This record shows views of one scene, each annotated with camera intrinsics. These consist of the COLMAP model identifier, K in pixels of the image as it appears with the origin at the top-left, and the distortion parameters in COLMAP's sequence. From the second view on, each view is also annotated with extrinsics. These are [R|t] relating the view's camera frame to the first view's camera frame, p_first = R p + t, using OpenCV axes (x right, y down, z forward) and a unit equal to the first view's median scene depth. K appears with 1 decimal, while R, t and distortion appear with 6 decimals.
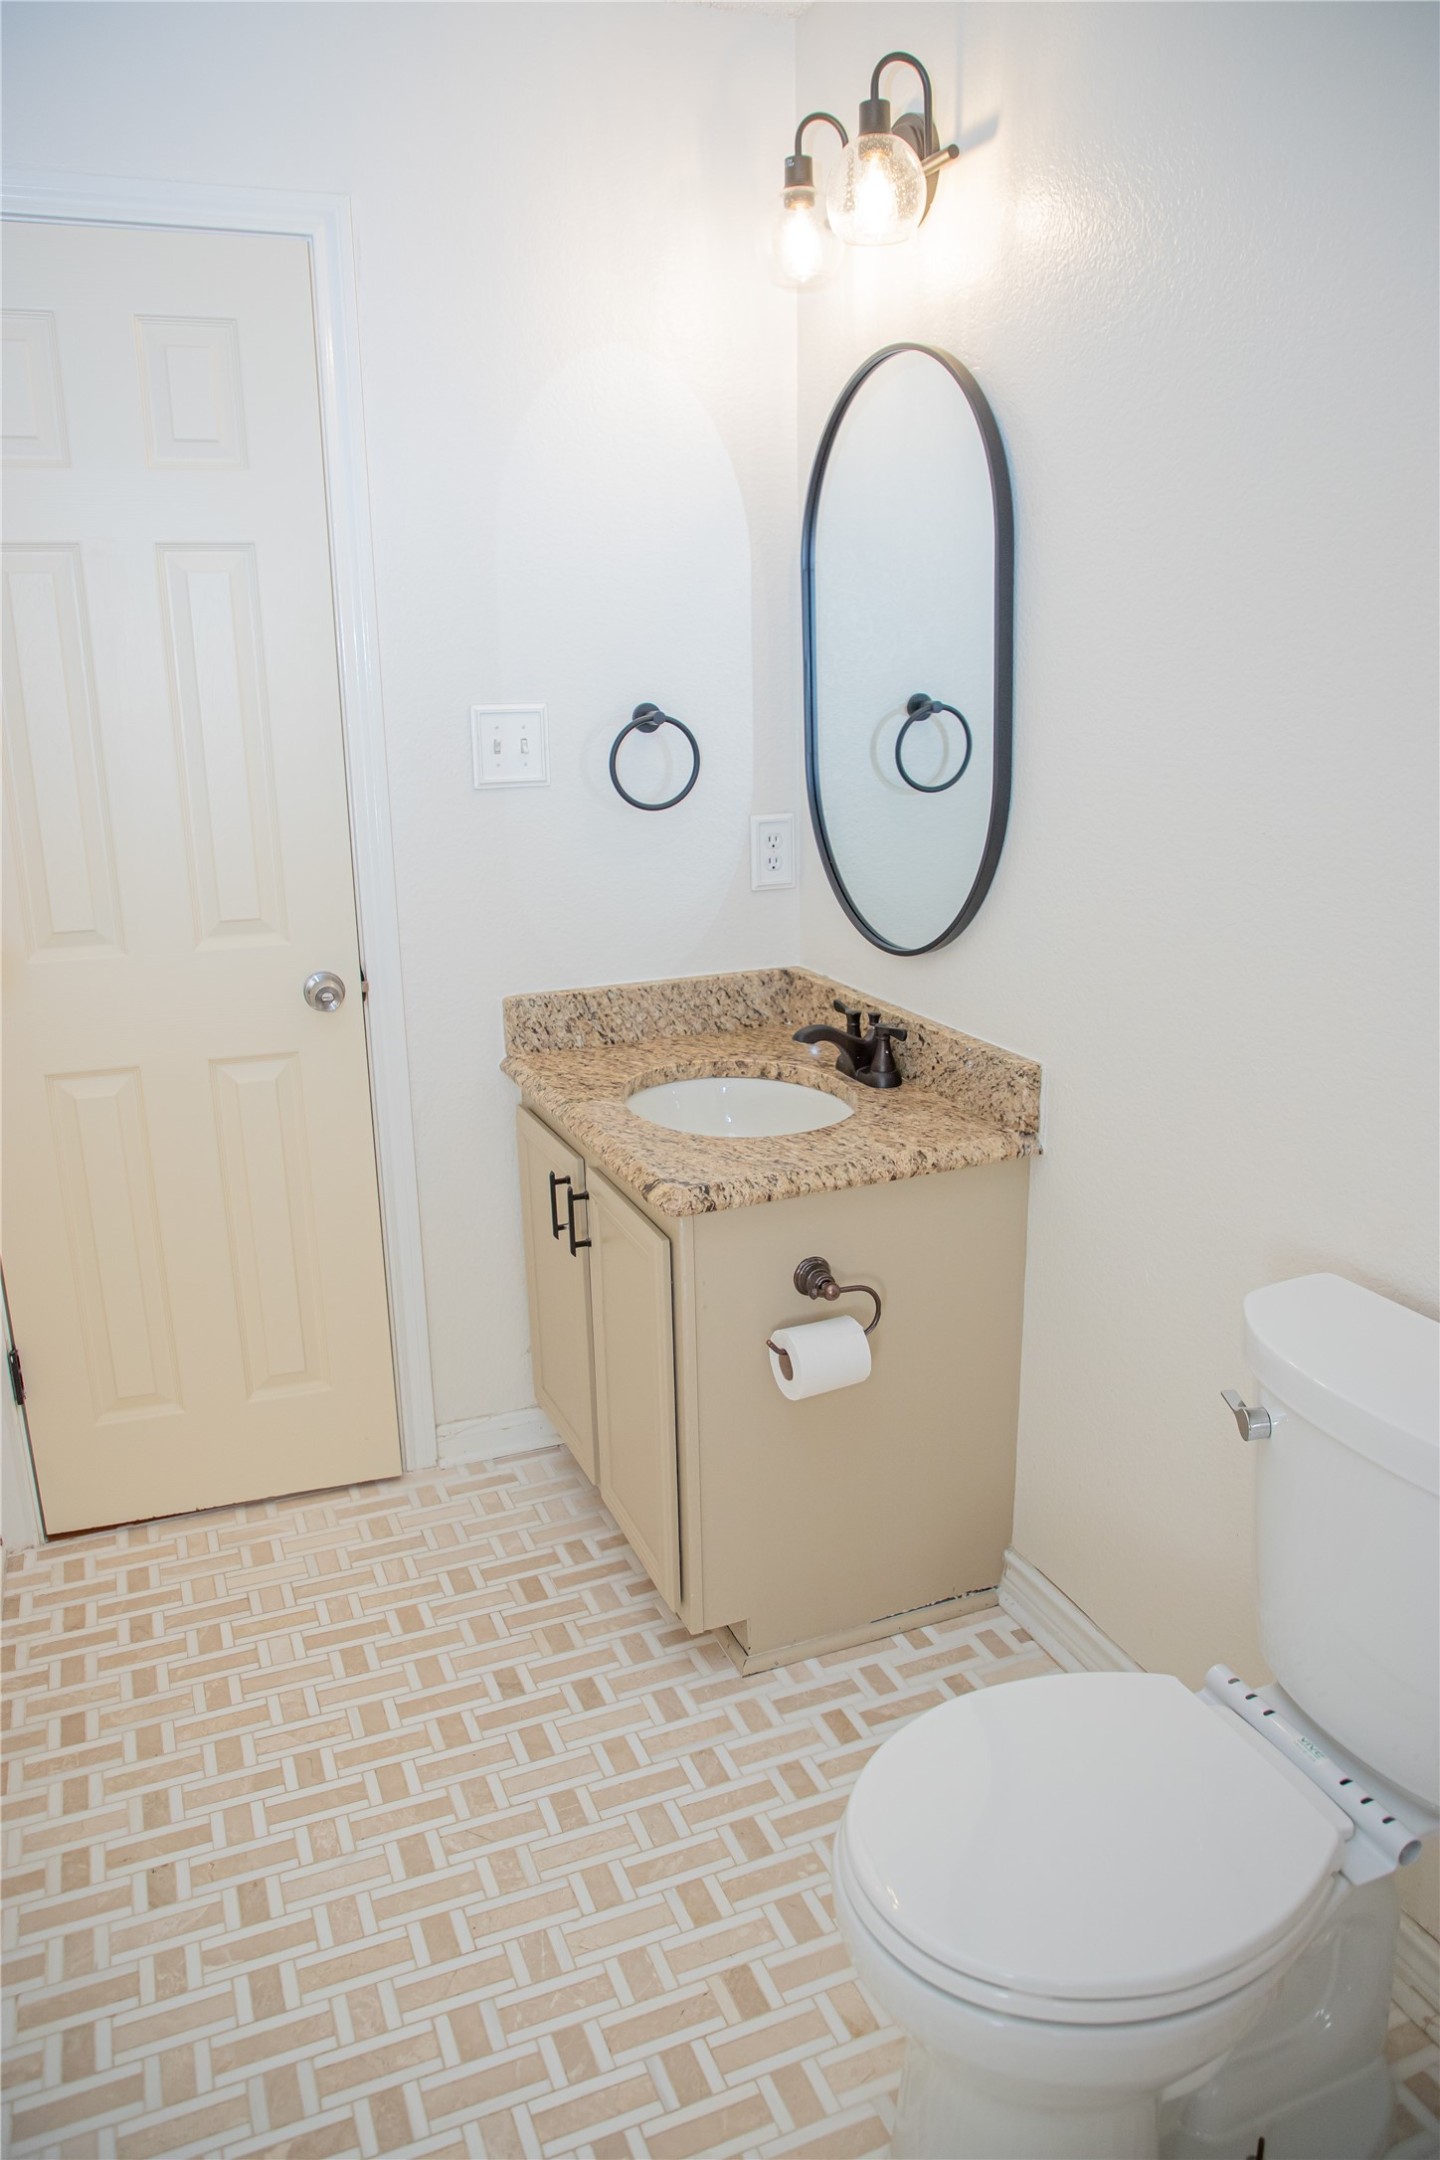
lens RADIAL K [[1478.0, 0, 720.0], [0, 1478.0, 1080.0], [0, 0, 1]] dist [-0.073444, 0.042582]
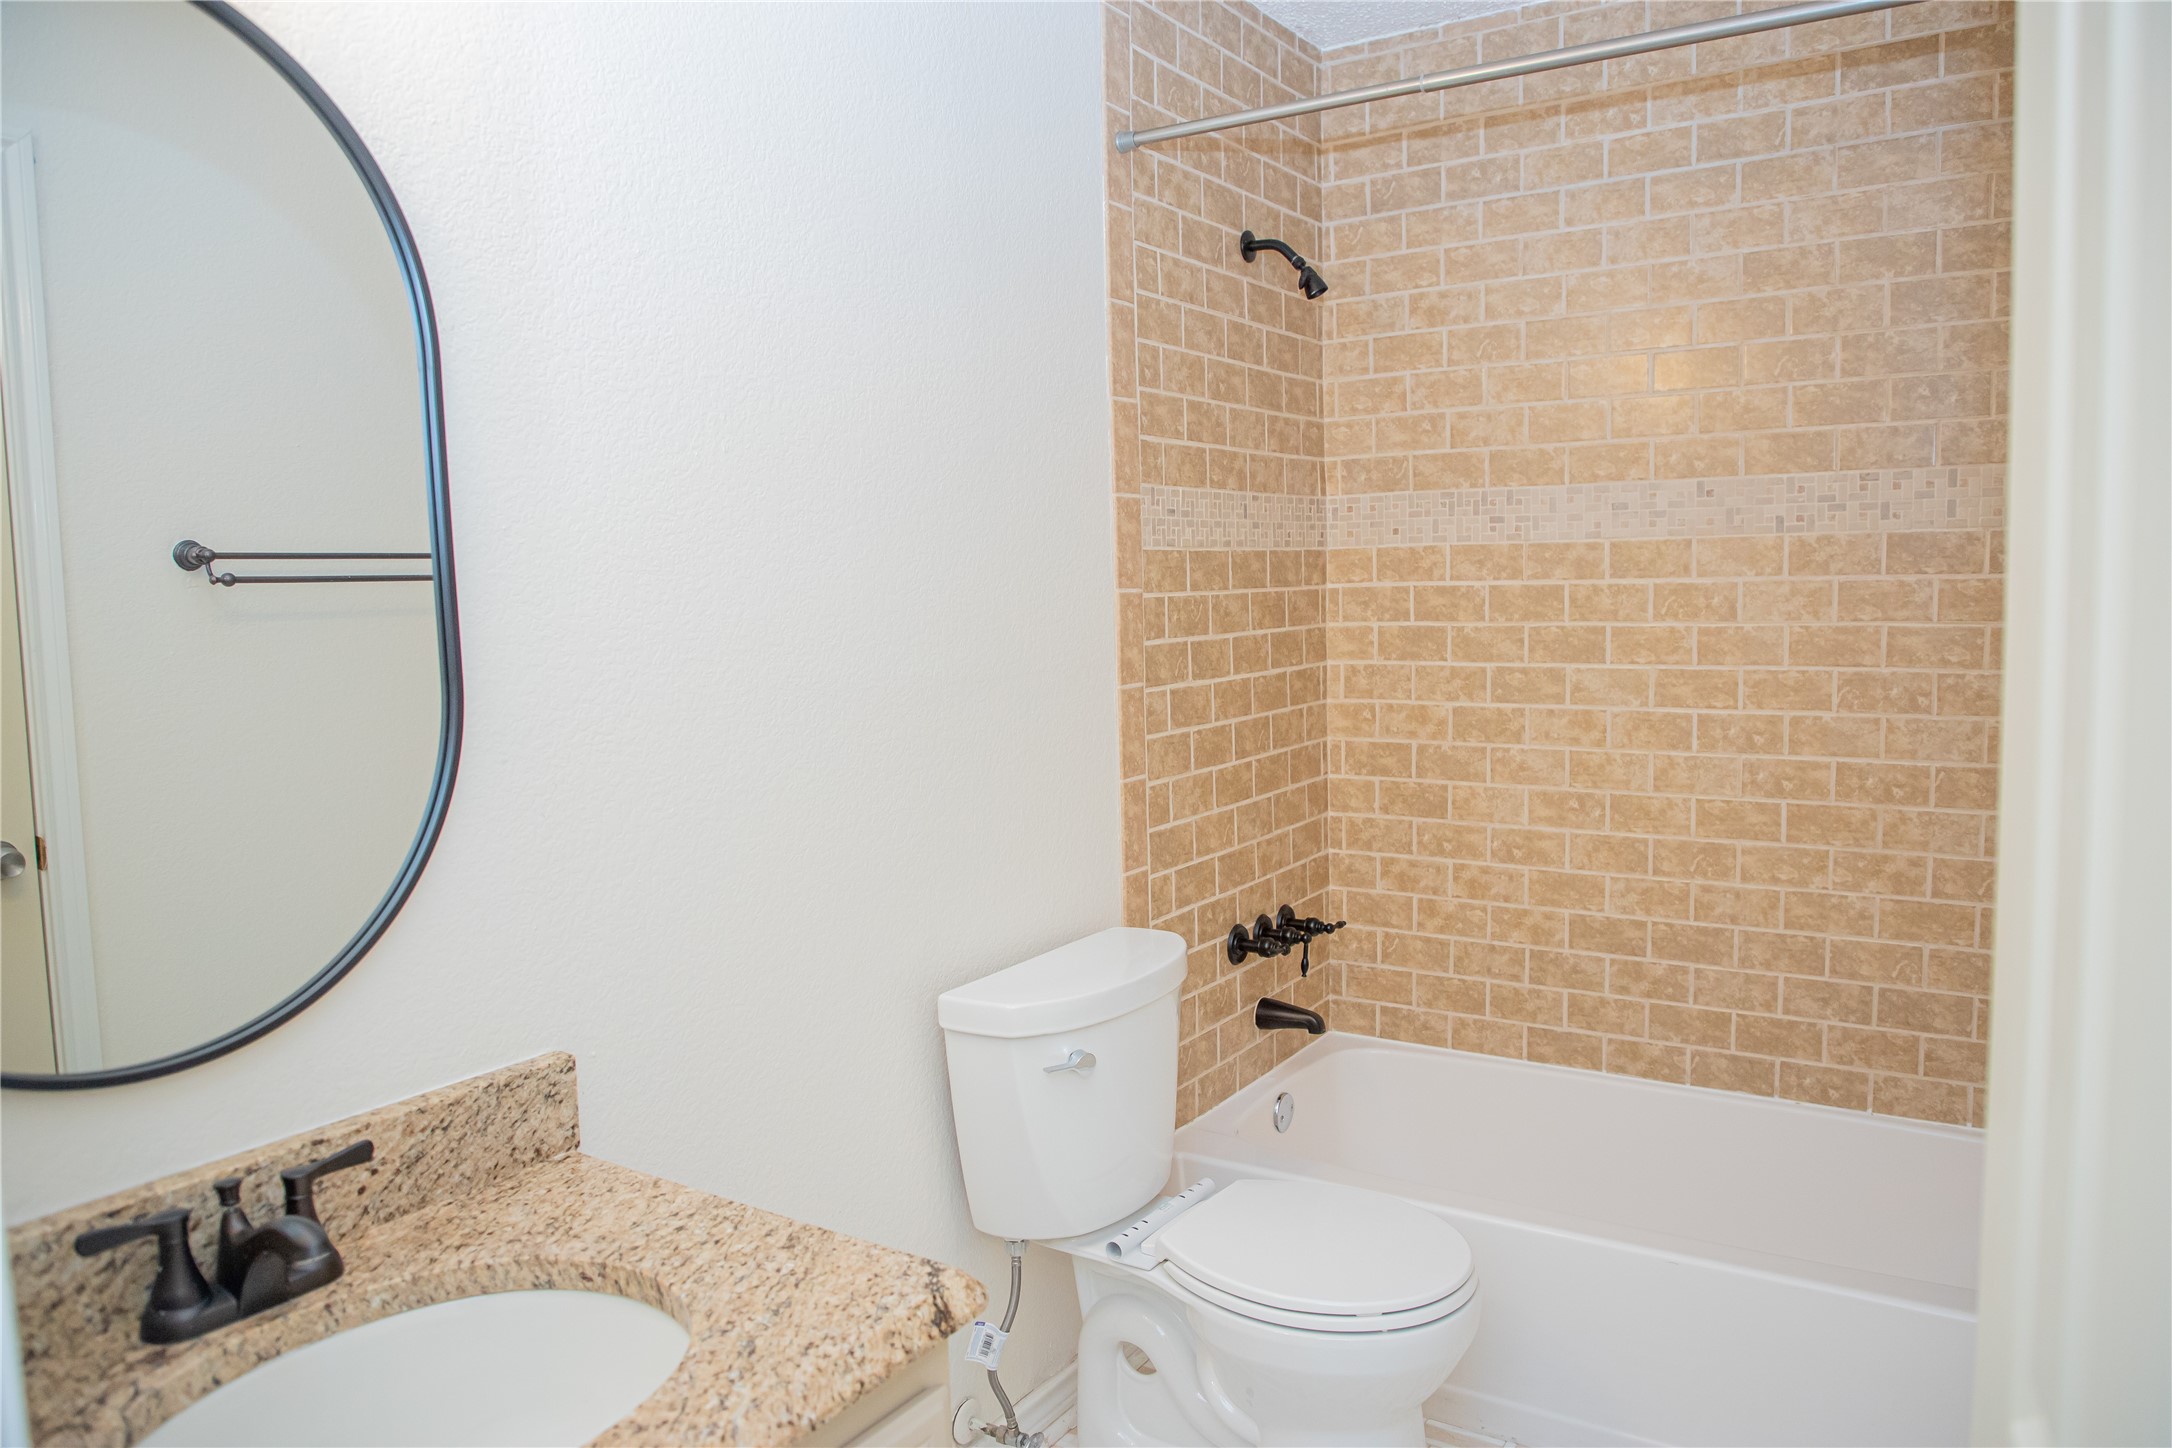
lens RADIAL K [[1486.2, 0, 1086.0], [0, 1486.2, 724.0], [0, 0, 1]] dist [-0.073444, 0.042582]
pose [[-0.558420, -0.048580, 0.828135, -0.530276], [0.256540, 0.939236, 0.228084, -0.260986], [-0.788895, 0.339816, -0.512025, 1.078989]]
